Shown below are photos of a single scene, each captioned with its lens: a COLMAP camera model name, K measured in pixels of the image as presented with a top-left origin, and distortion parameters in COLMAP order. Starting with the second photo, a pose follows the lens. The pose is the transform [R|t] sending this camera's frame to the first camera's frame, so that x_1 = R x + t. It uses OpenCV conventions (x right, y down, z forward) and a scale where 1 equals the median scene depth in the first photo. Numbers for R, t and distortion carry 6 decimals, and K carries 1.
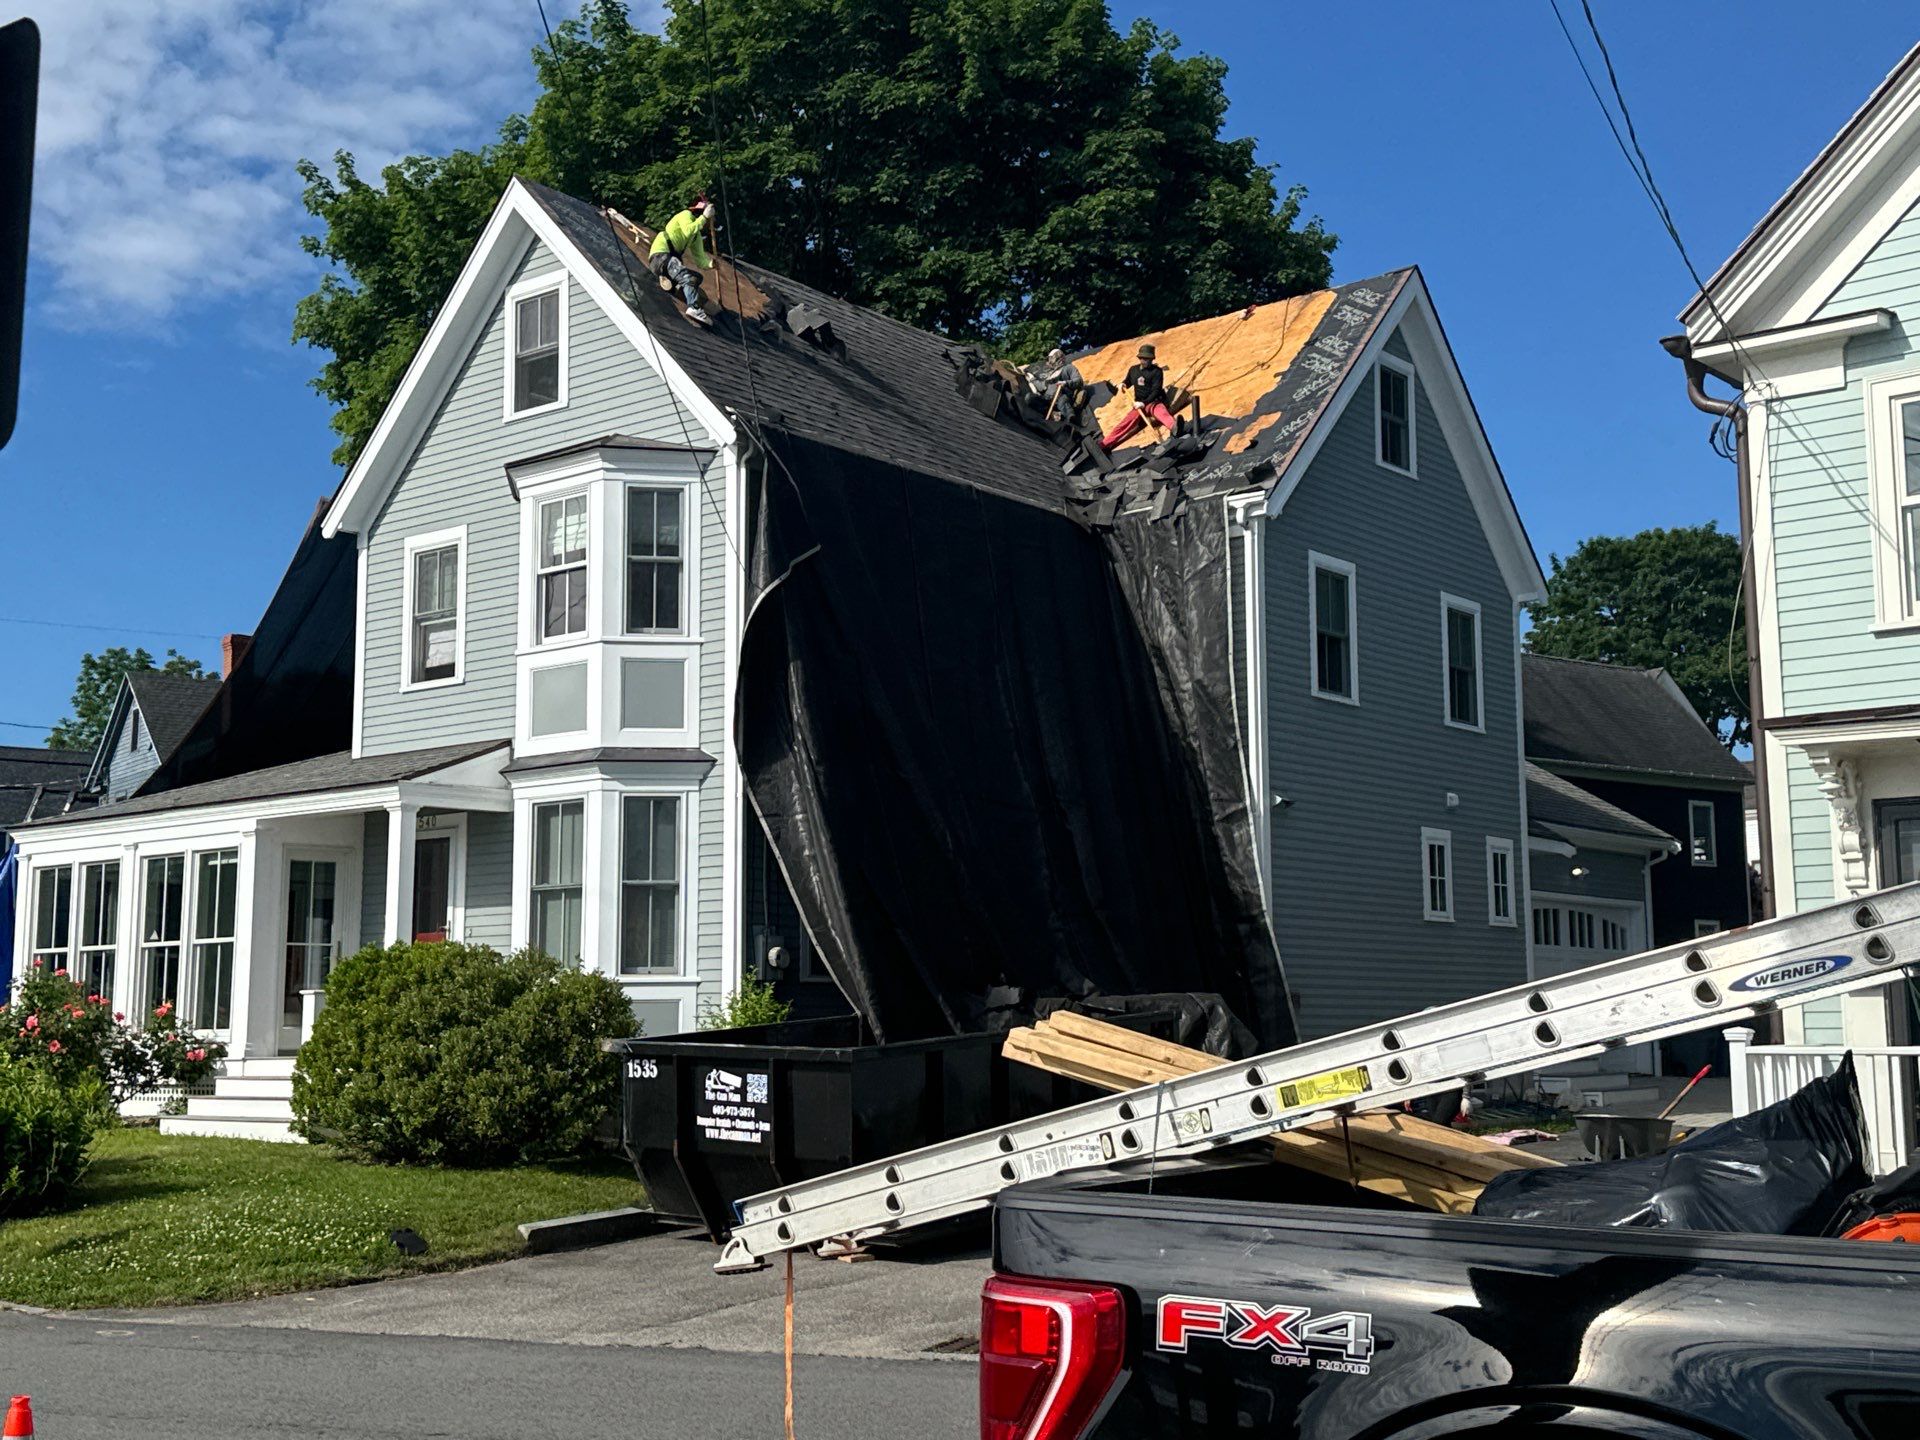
lens RADIAL K [[2215.6, 0, 1000.6], [0, 2215.6, 733.1], [0, 0, 1]] dist [0.208122, -0.468679]
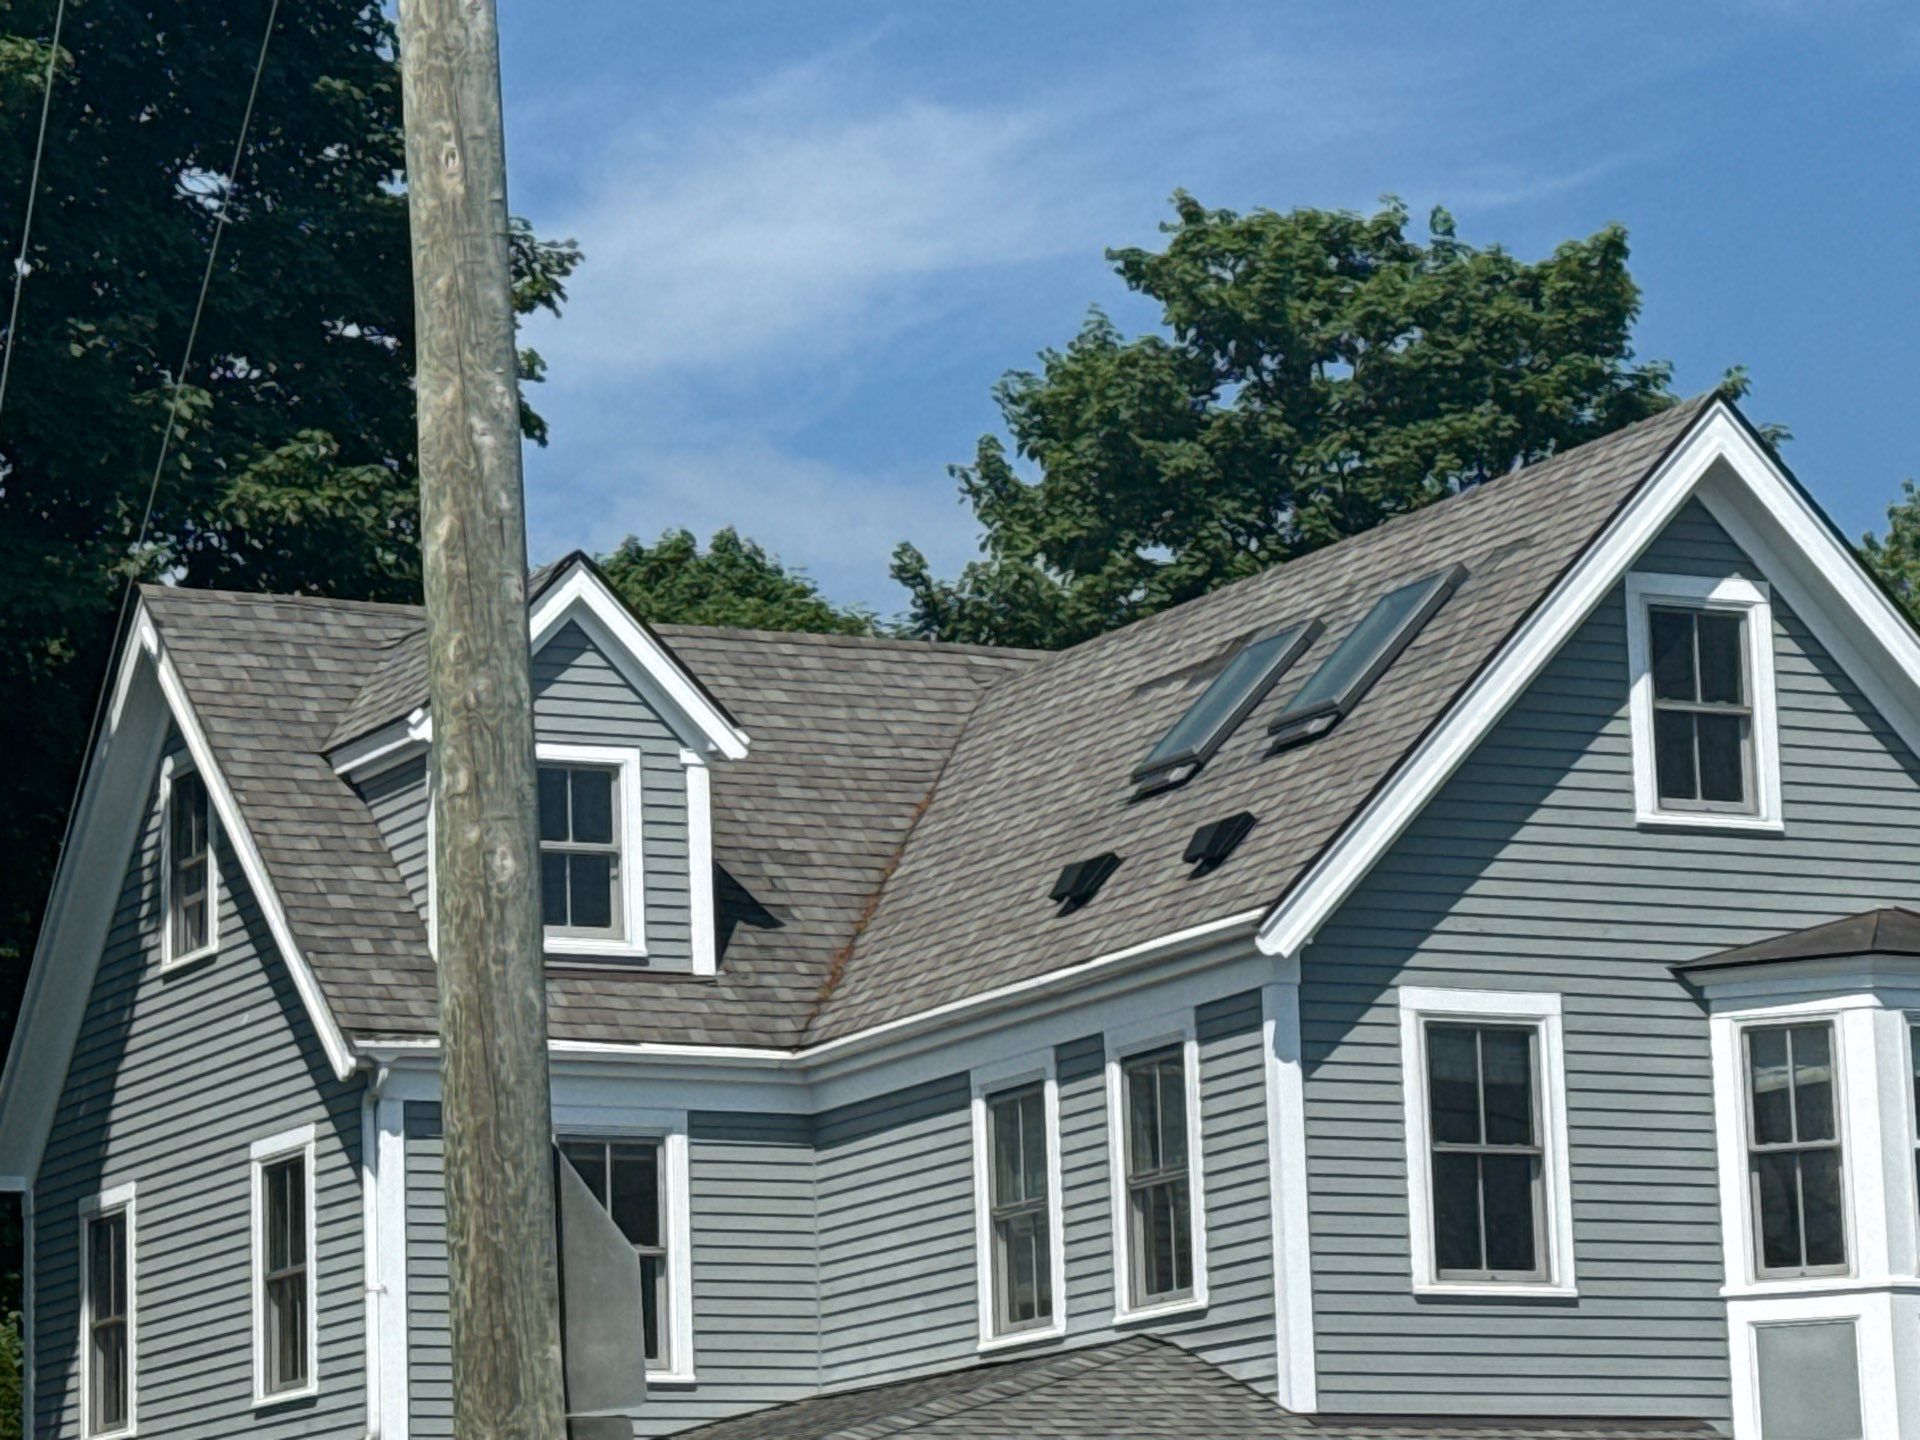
lens RADIAL K [[6427.6, 0, 920.3], [0, 6427.6, 721.7], [0, 0, 1]] dist [0.133001, -0.144144]
pose [[0.415961, 0.158666, 0.895434, -1.813433], [-0.092214, 0.986945, -0.132045, 0.062911], [-0.904695, -0.027646, 0.425162, 0.533603]]
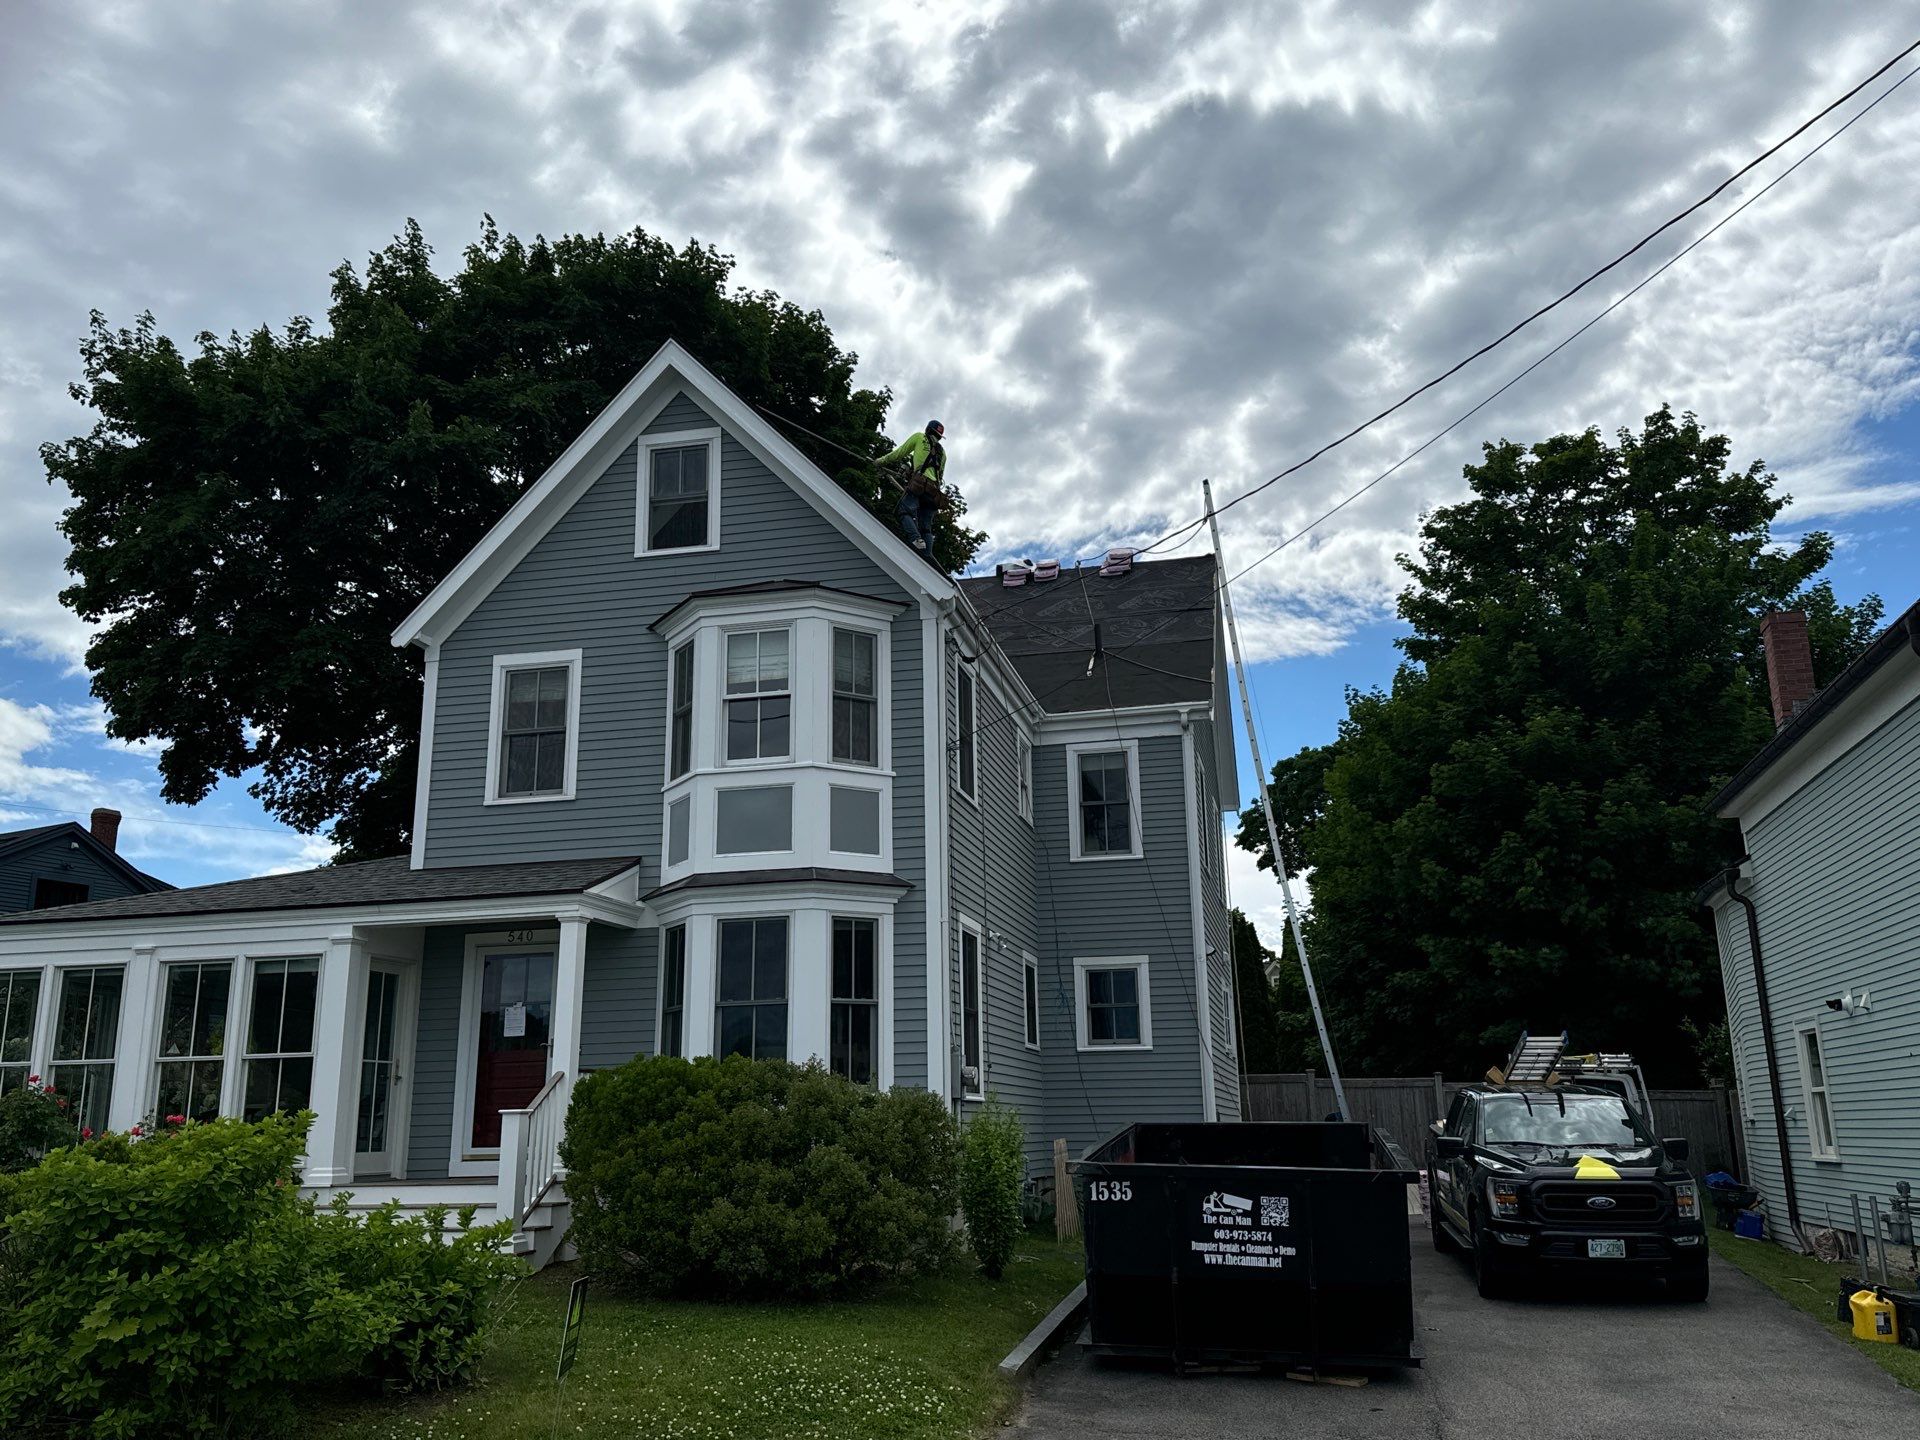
lens RADIAL K [[1559.2, 0, 960.0], [0, 1559.2, 720.0], [0, 0, 1]] dist [0.174973, -0.308459]
pose [[0.901791, 0.103299, 0.419646, -0.415201], [-0.048883, 0.989163, -0.138443, 0.034794], [-0.429399, 0.104333, 0.897068, 0.297318]]
